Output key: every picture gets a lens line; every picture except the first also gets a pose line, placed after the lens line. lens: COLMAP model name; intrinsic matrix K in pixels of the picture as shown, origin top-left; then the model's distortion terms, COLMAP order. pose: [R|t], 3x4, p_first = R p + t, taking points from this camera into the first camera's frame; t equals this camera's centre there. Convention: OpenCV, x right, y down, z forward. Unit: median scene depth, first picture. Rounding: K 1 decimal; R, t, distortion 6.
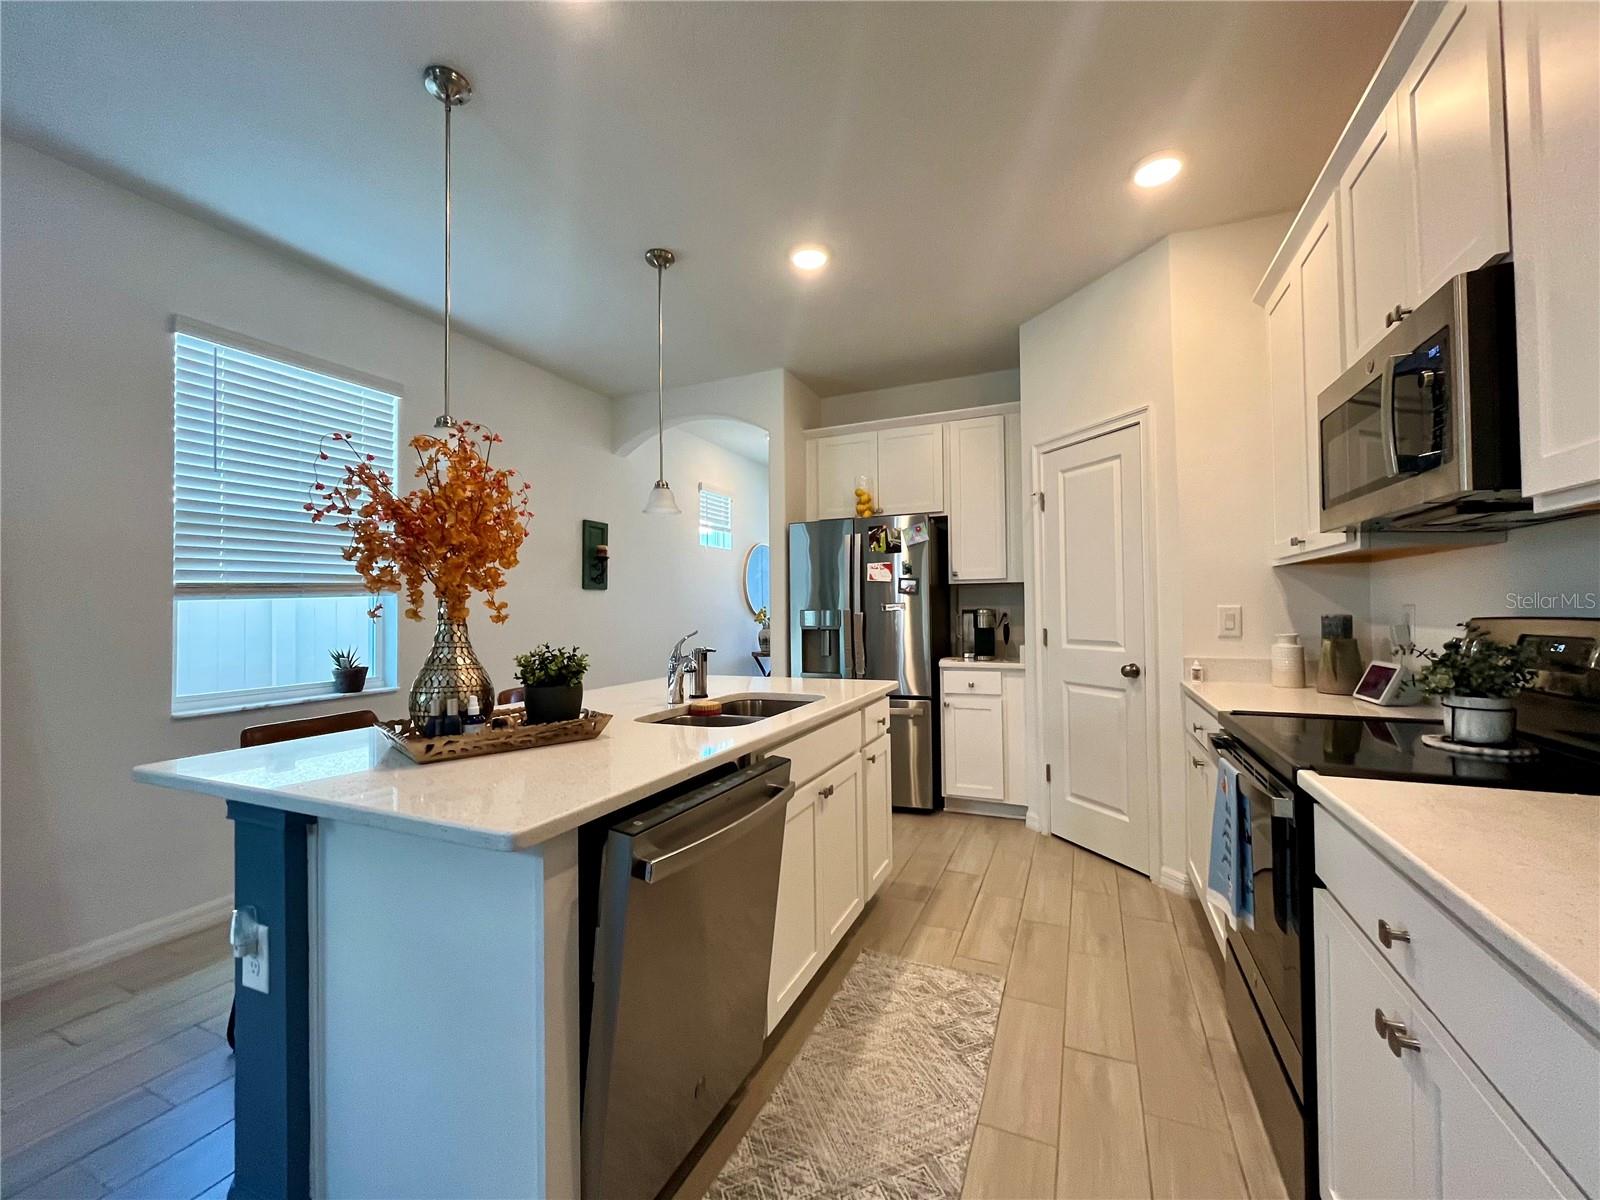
lens RADIAL K [[646.9, 0, 796.7], [0, 646.9, 598.2], [0, 0, 1]] dist [-0.000412, -0.000419]
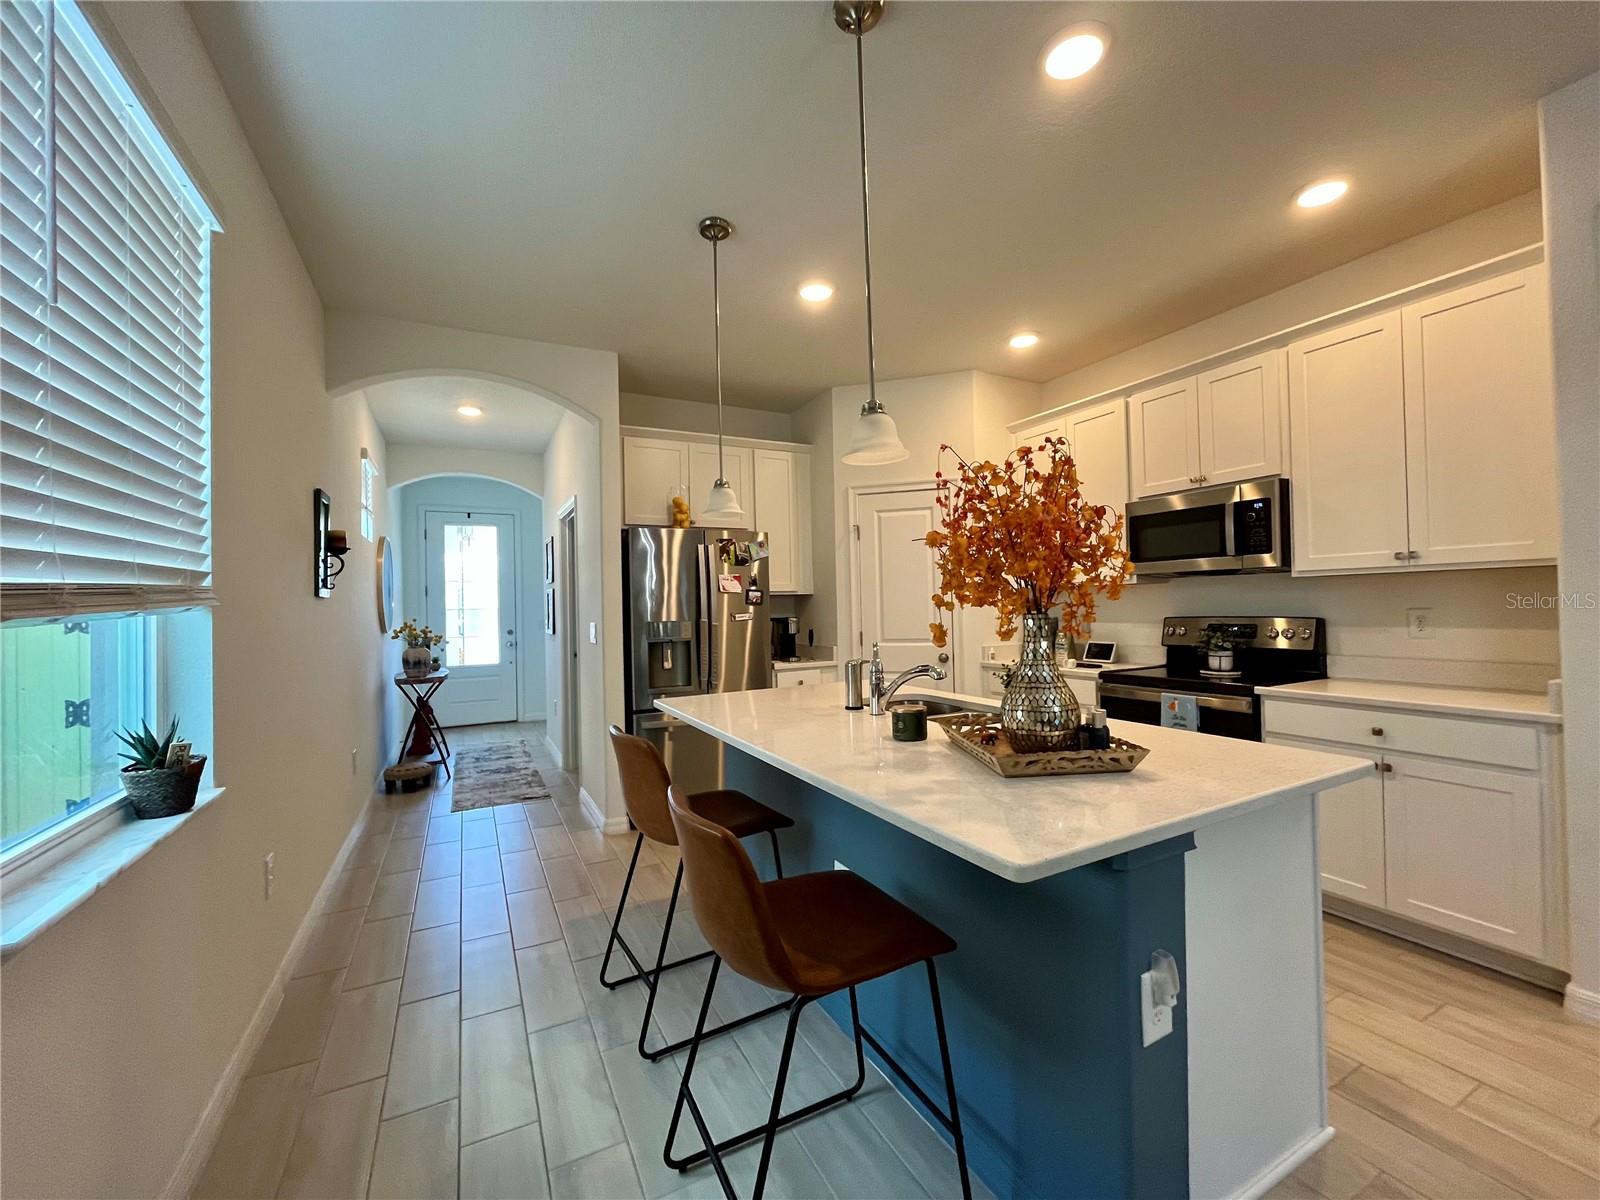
lens RADIAL K [[646.9, 0, 796.7], [0, 646.9, 598.2], [0, 0, 1]] dist [-0.000412, -0.000419]
pose [[0.624869, 0.006111, 0.780705, -0.710803], [0.001242, 0.999960, -0.008821, -0.008102], [-0.780728, 0.006481, 0.624837, 0.306521]]
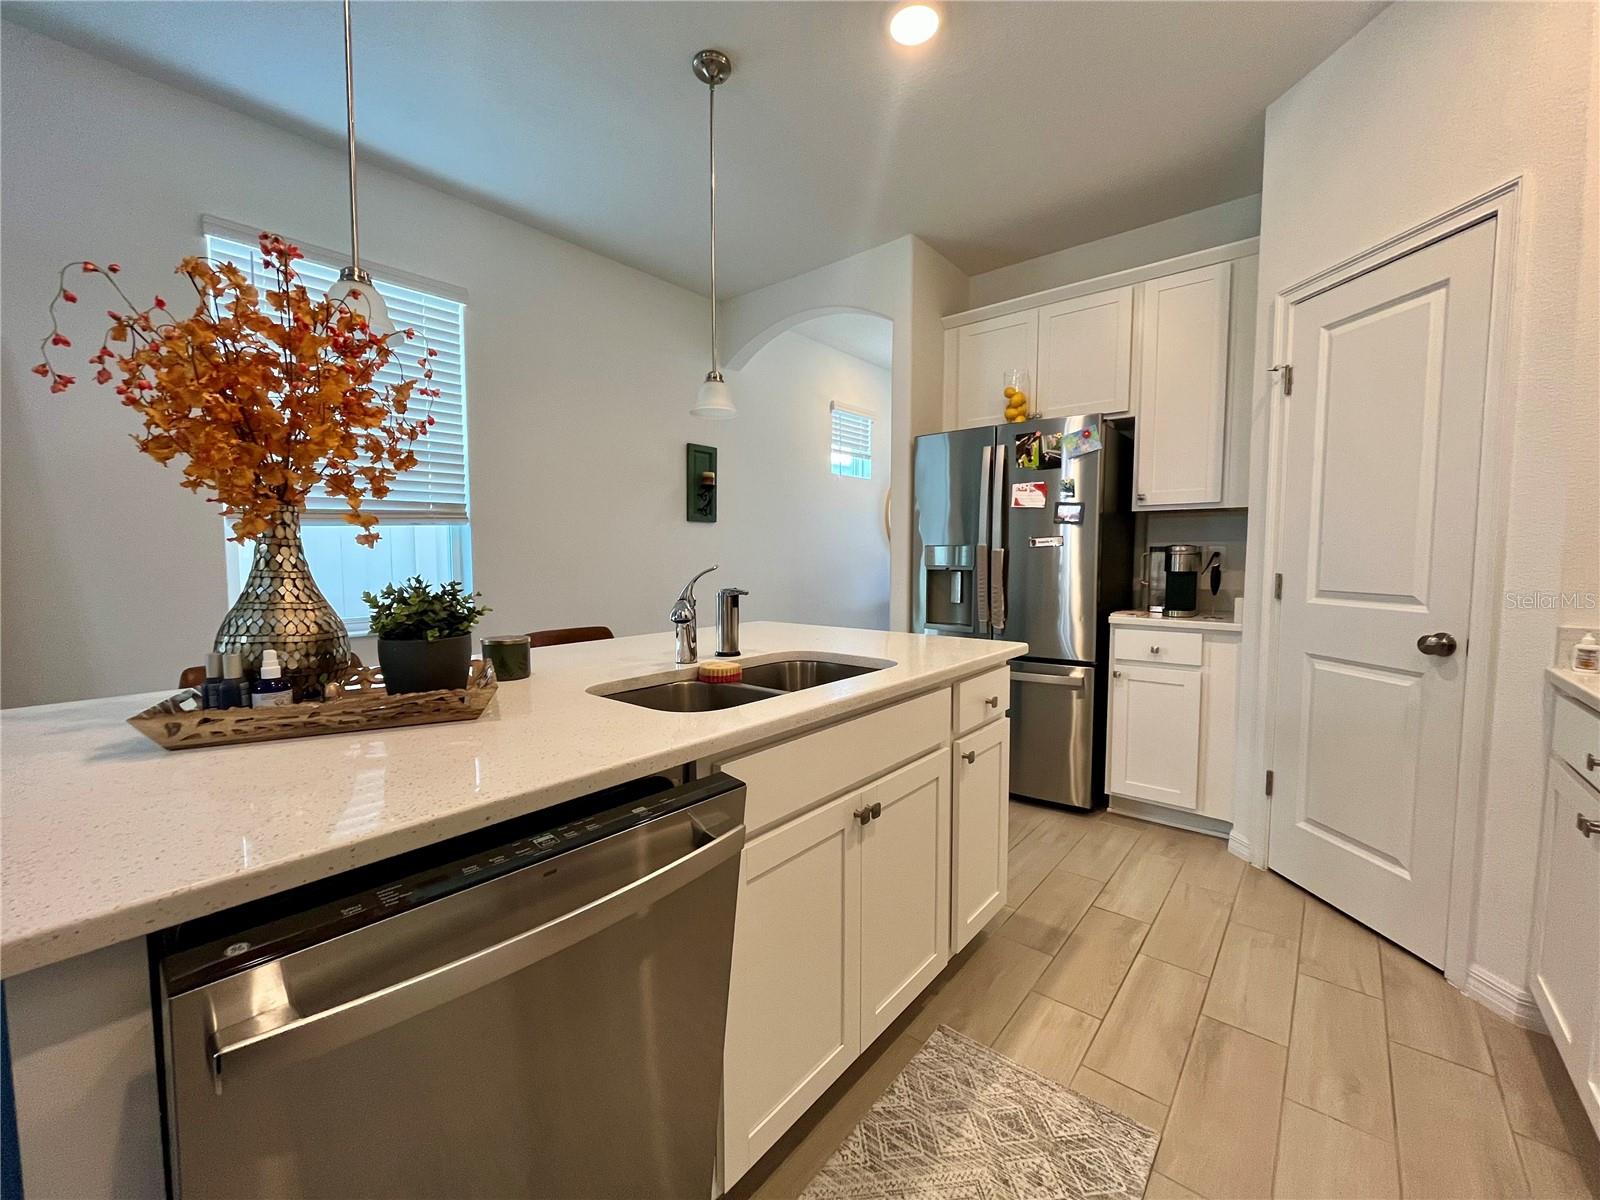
lens RADIAL K [[646.9, 0, 796.7], [0, 646.9, 598.2], [0, 0, 1]] dist [-0.000412, -0.000419]
pose [[0.961359, 0.029180, -0.273745, 0.089231], [-0.004777, 0.995985, 0.089391, 0.015077], [0.275255, -0.084629, 0.957639, 0.222707]]
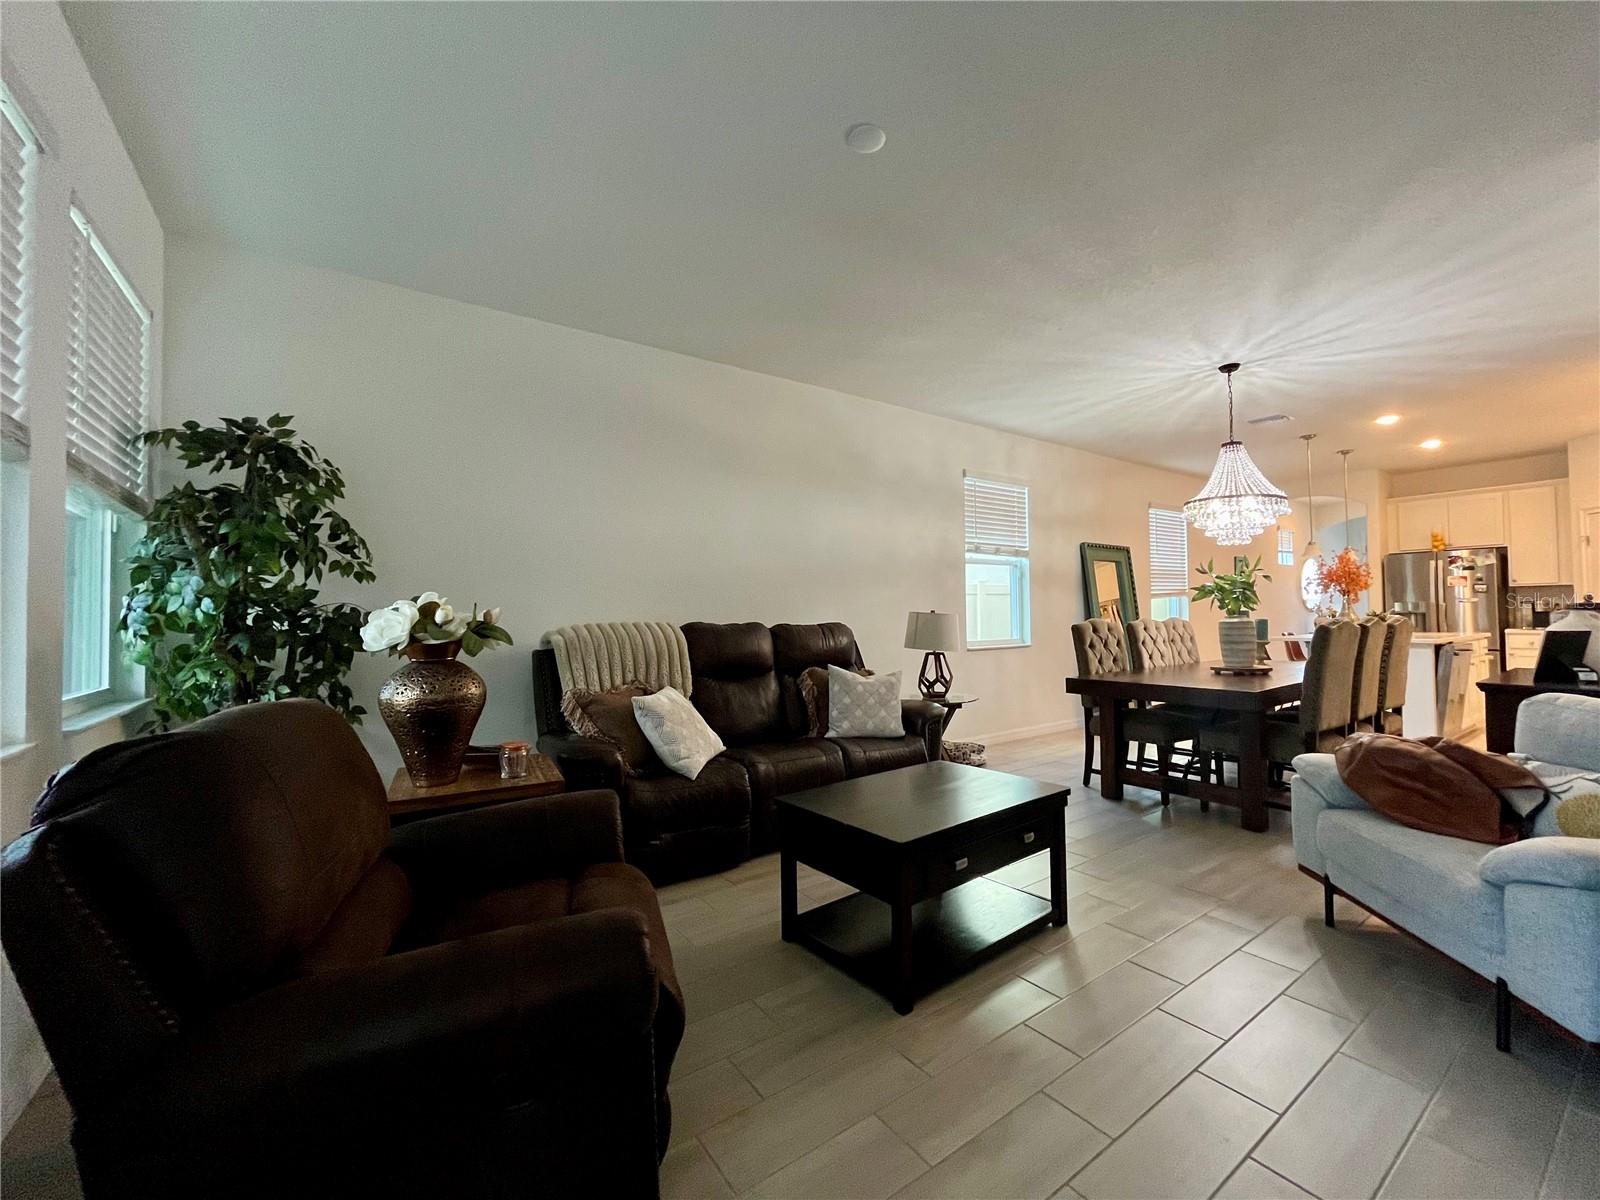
lens RADIAL K [[646.9, 0, 796.7], [0, 646.9, 598.2], [0, 0, 1]] dist [-0.000412, -0.000419]
pose [[0.857493, -0.009085, -0.514415, -0.596611], [0.010026, 0.999949, -0.000947, -0.009306], [0.514398, -0.004345, 0.857541, -1.706102]]
